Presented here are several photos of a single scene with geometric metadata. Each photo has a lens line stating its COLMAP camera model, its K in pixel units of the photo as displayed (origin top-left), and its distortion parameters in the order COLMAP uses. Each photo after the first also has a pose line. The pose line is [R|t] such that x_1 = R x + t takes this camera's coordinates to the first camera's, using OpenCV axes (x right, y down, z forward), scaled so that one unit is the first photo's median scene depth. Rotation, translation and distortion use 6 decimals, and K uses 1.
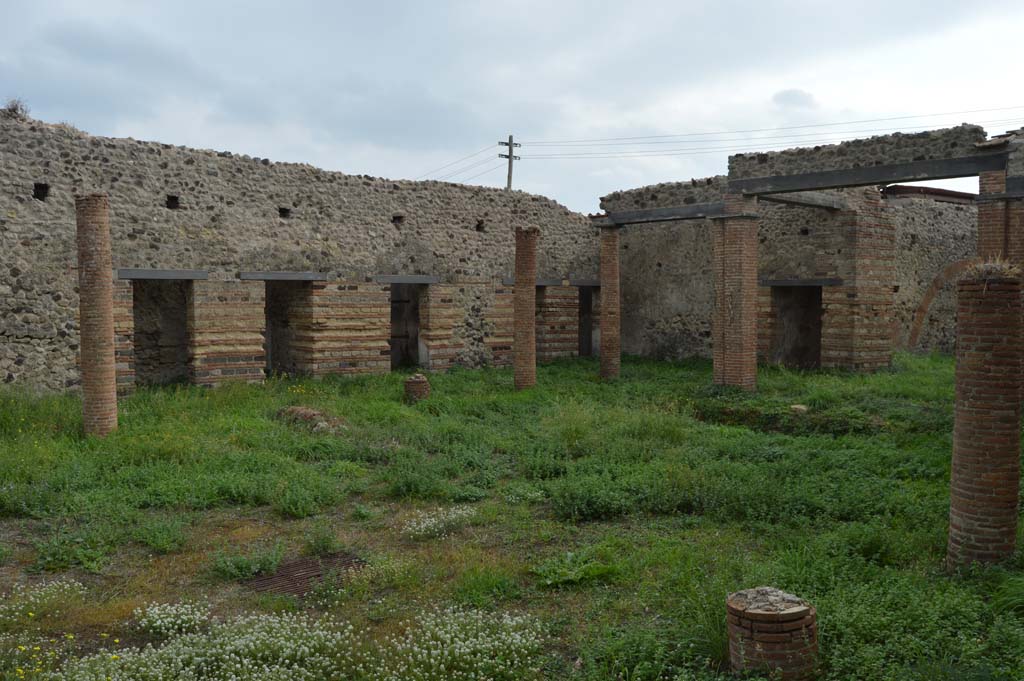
lens RADIAL K [[810.5, 0, 511.7], [0, 810.5, 342.4], [0, 0, 1]] dist [-0.084404, 0.013223]
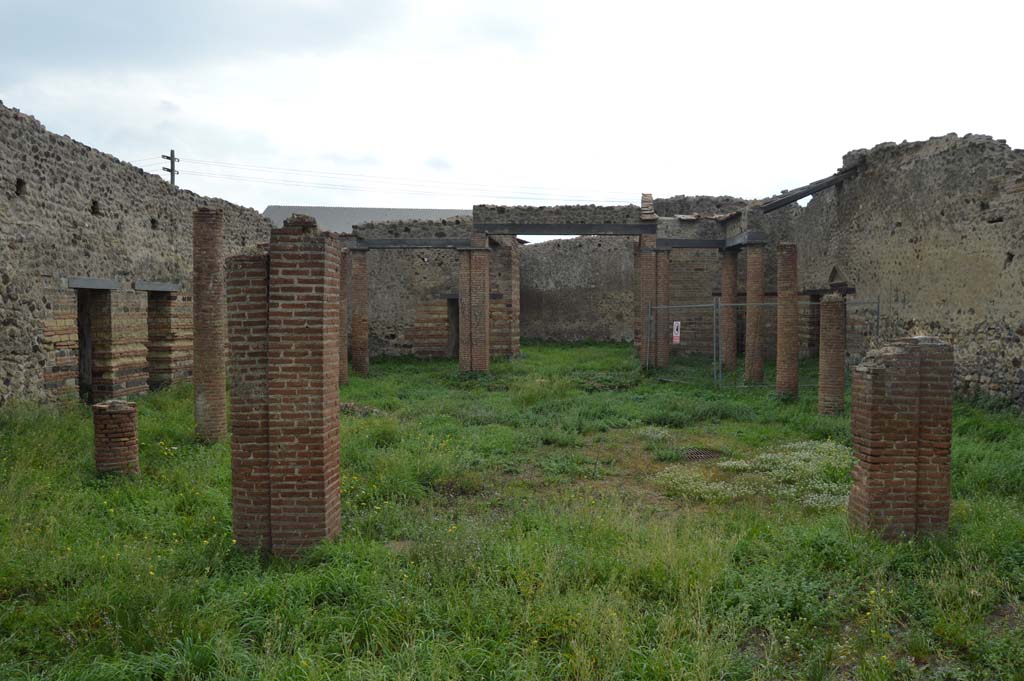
lens RADIAL K [[810.5, 0, 511.6], [0, 810.5, 341.6], [0, 0, 1]] dist [-0.084404, 0.013223]
pose [[0.688150, -0.031155, 0.724899, -0.729758], [0.040462, 0.999171, 0.004531, -0.000803], [-0.724439, 0.026213, 0.688840, -0.003850]]
